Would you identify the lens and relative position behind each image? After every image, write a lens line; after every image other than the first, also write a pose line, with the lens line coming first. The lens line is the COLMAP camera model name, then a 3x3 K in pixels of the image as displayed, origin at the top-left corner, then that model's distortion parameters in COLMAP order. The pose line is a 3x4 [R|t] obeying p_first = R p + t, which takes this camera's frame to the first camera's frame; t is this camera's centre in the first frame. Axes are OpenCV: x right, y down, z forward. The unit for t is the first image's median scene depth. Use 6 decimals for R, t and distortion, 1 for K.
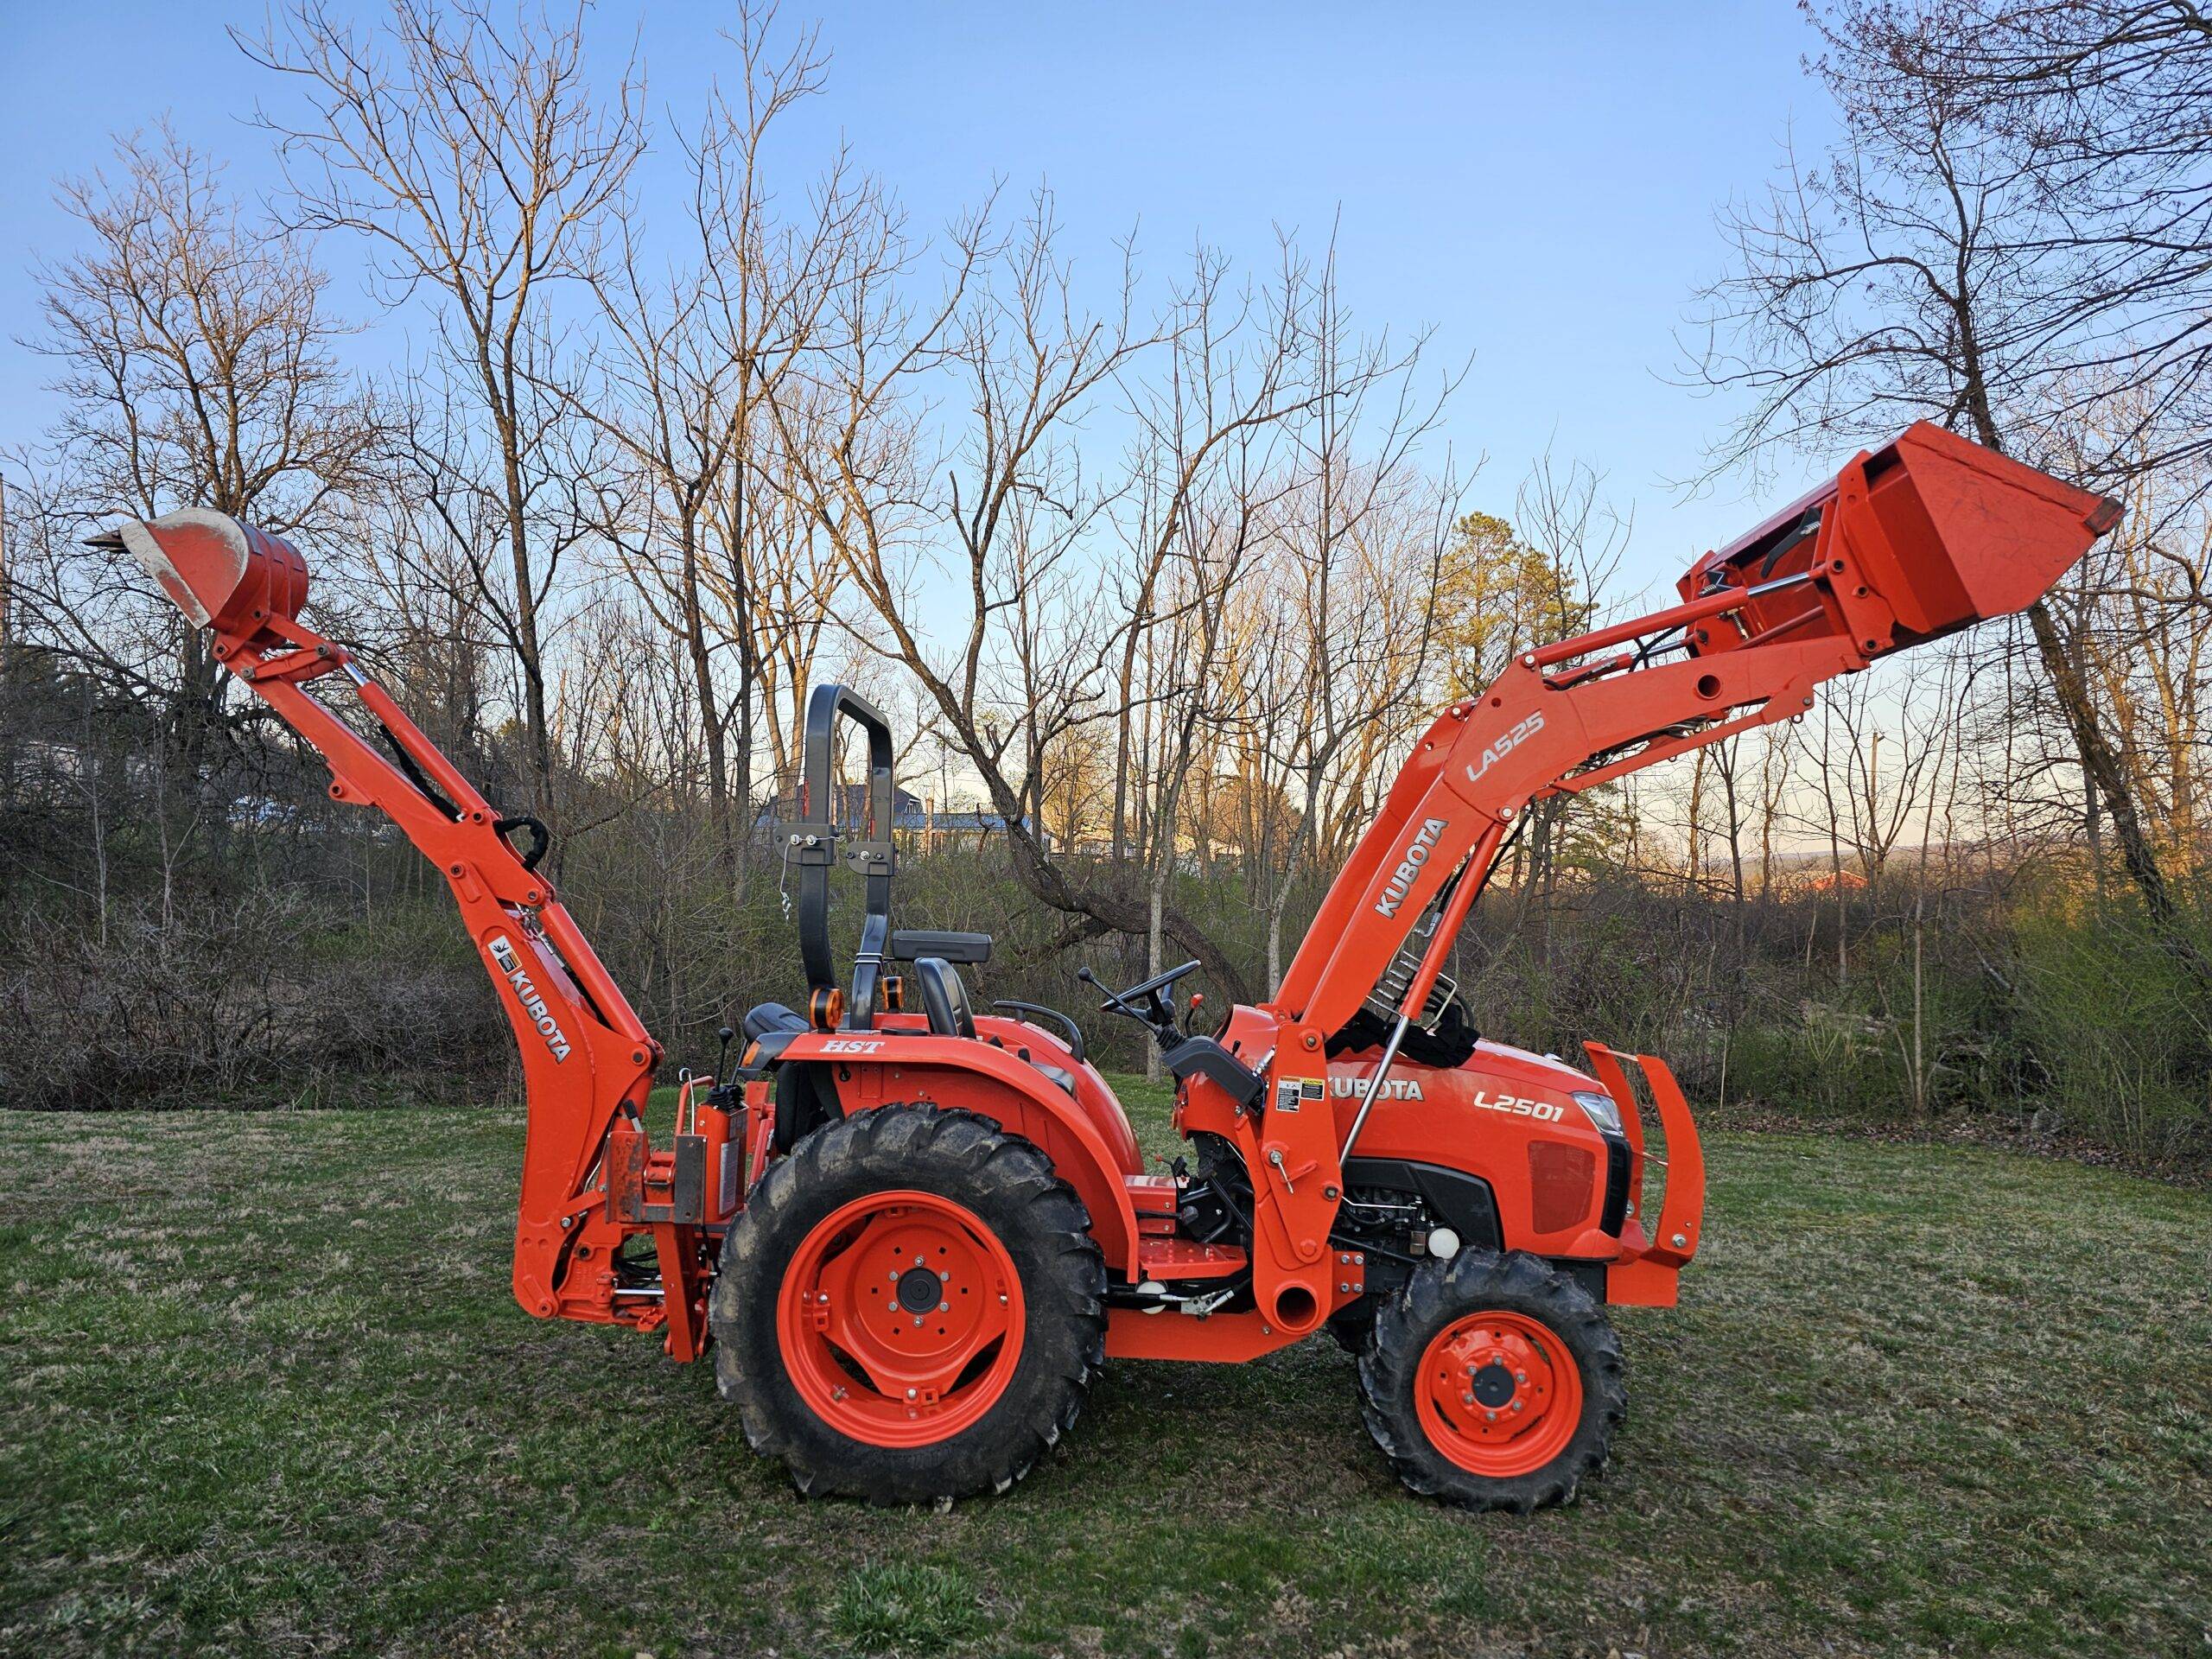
lens RADIAL K [[1482.6, 0, 1104.0], [0, 1482.6, 843.7], [0, 0, 1]] dist [0.059161, -0.049297]
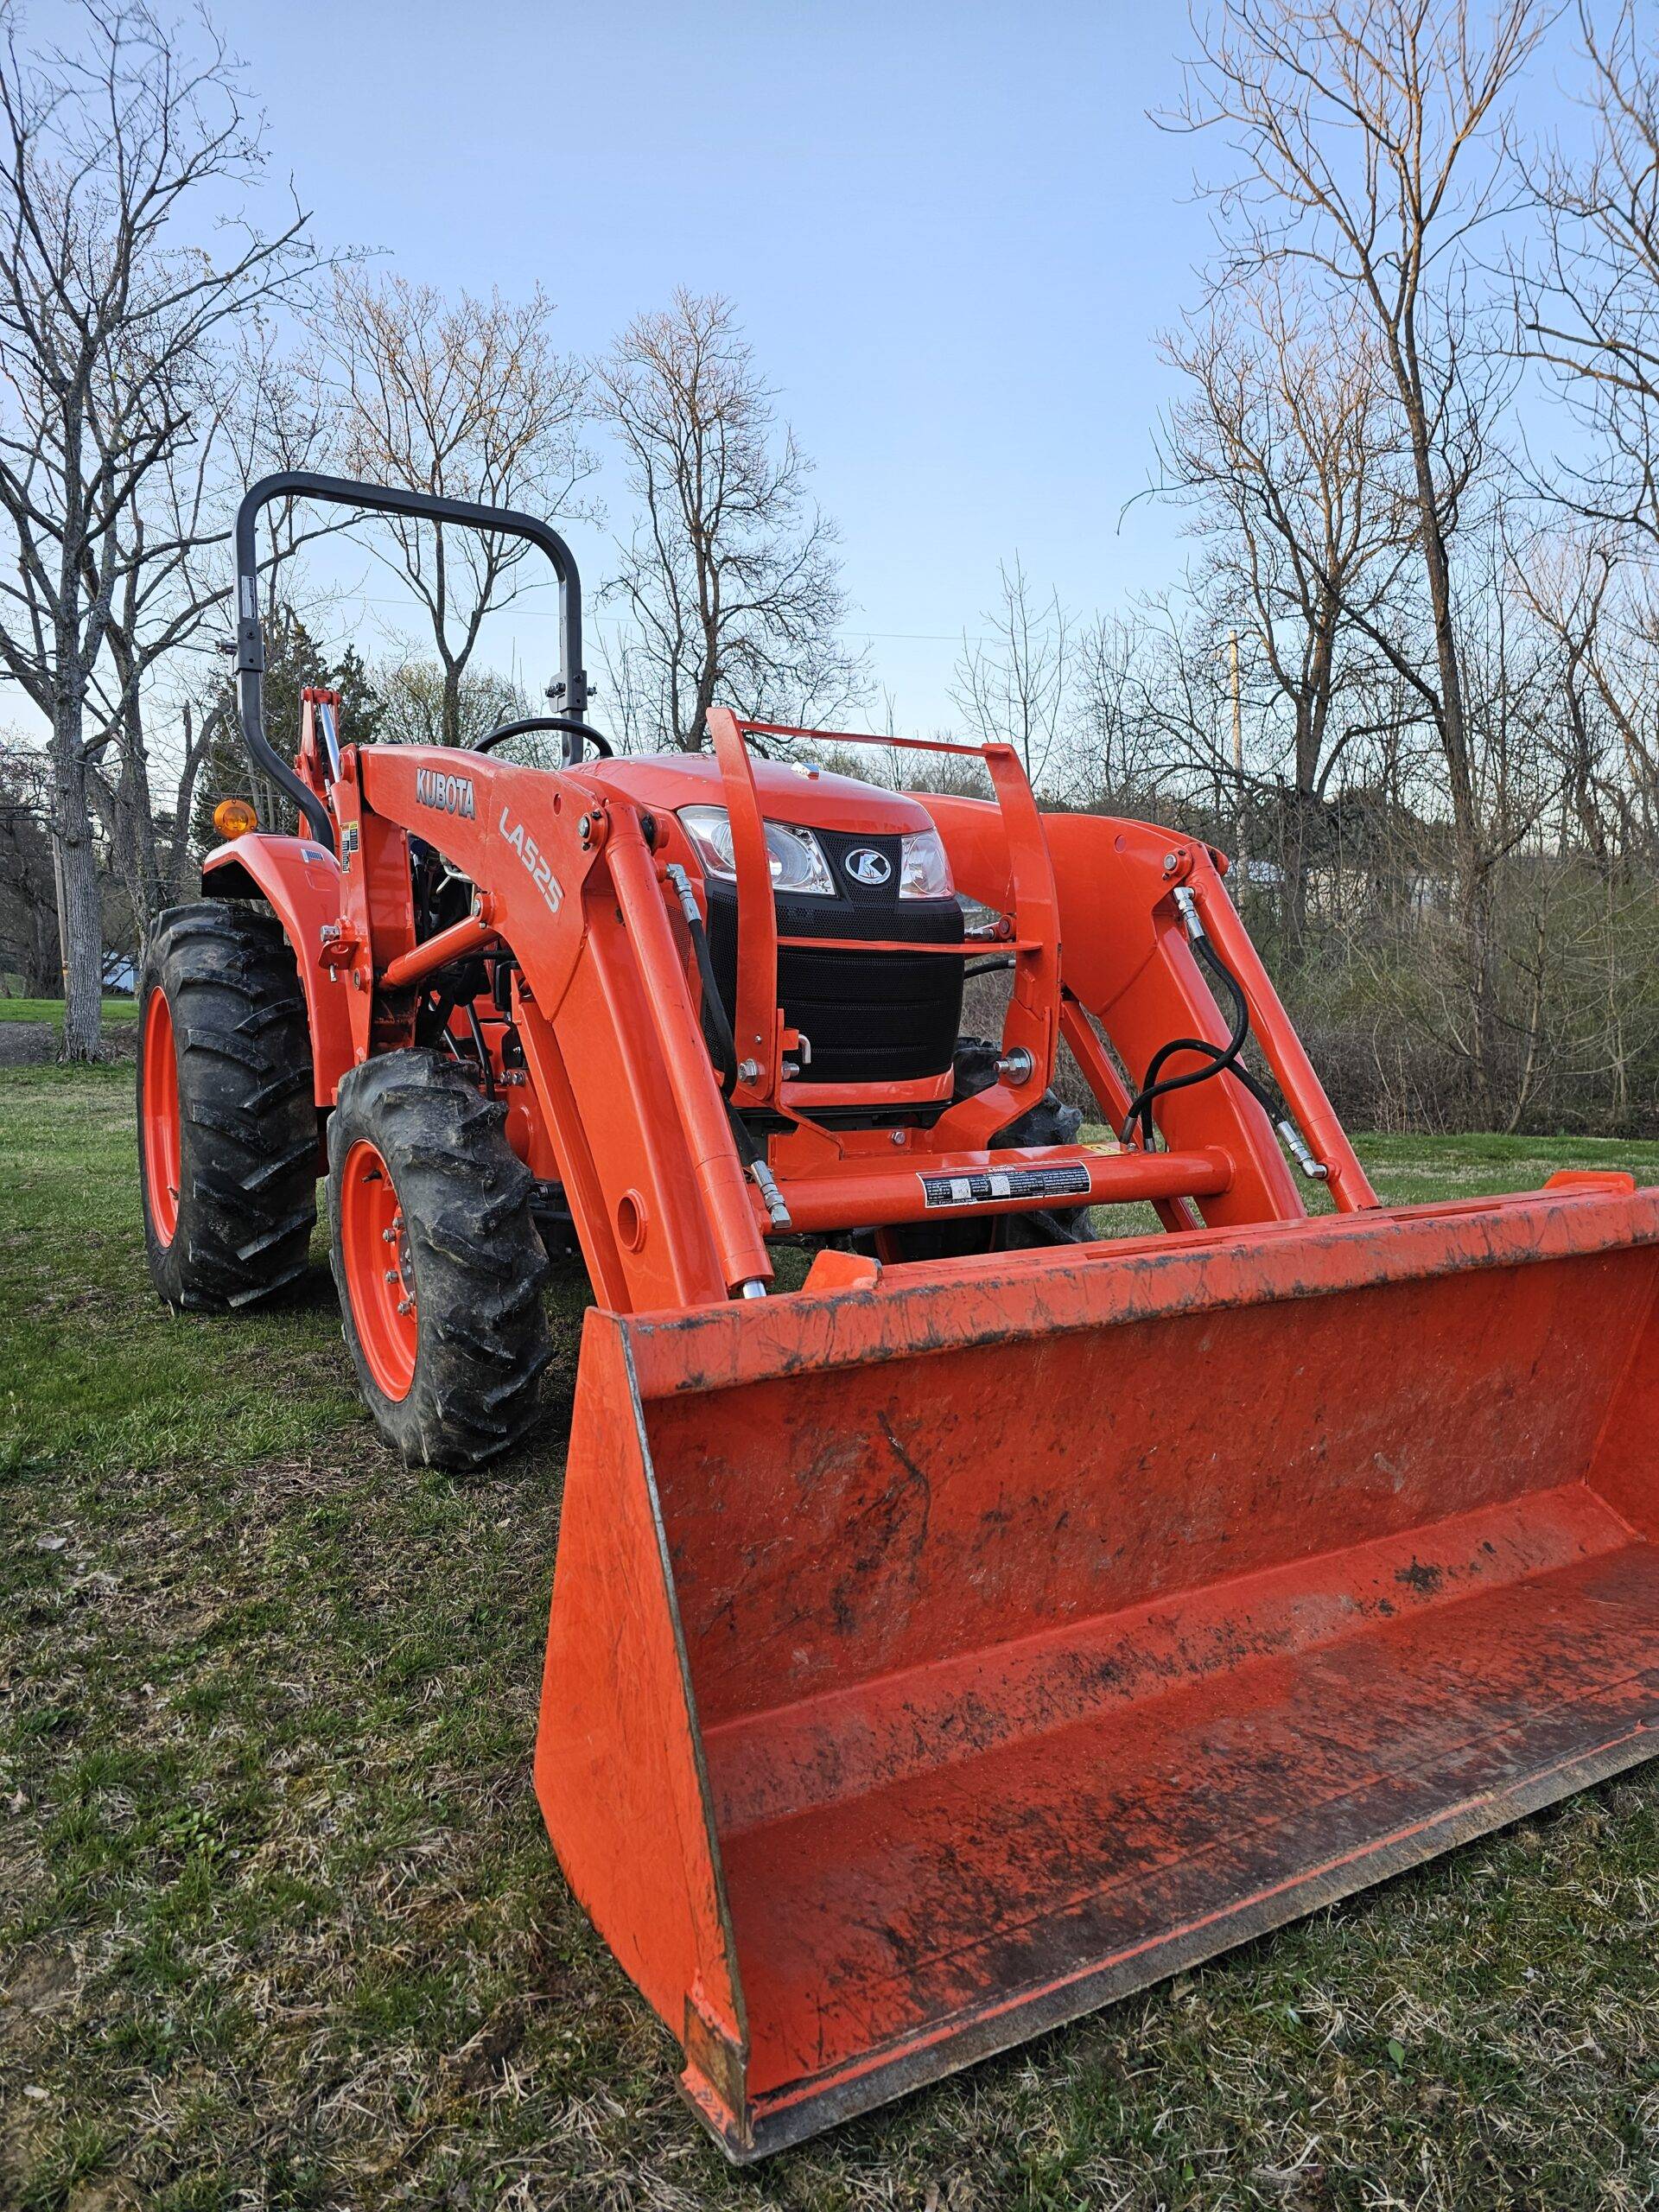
lens RADIAL K [[1482.6, 0, 828.2], [0, 1482.6, 1127.7], [0, 0, 1]] dist [0.059161, -0.049297]
pose [[0.552637, 0.038663, -0.832525, 0.191145], [0.056714, 0.994863, 0.083850, 0.056954], [0.831490, -0.093555, 0.547606, 0.175748]]
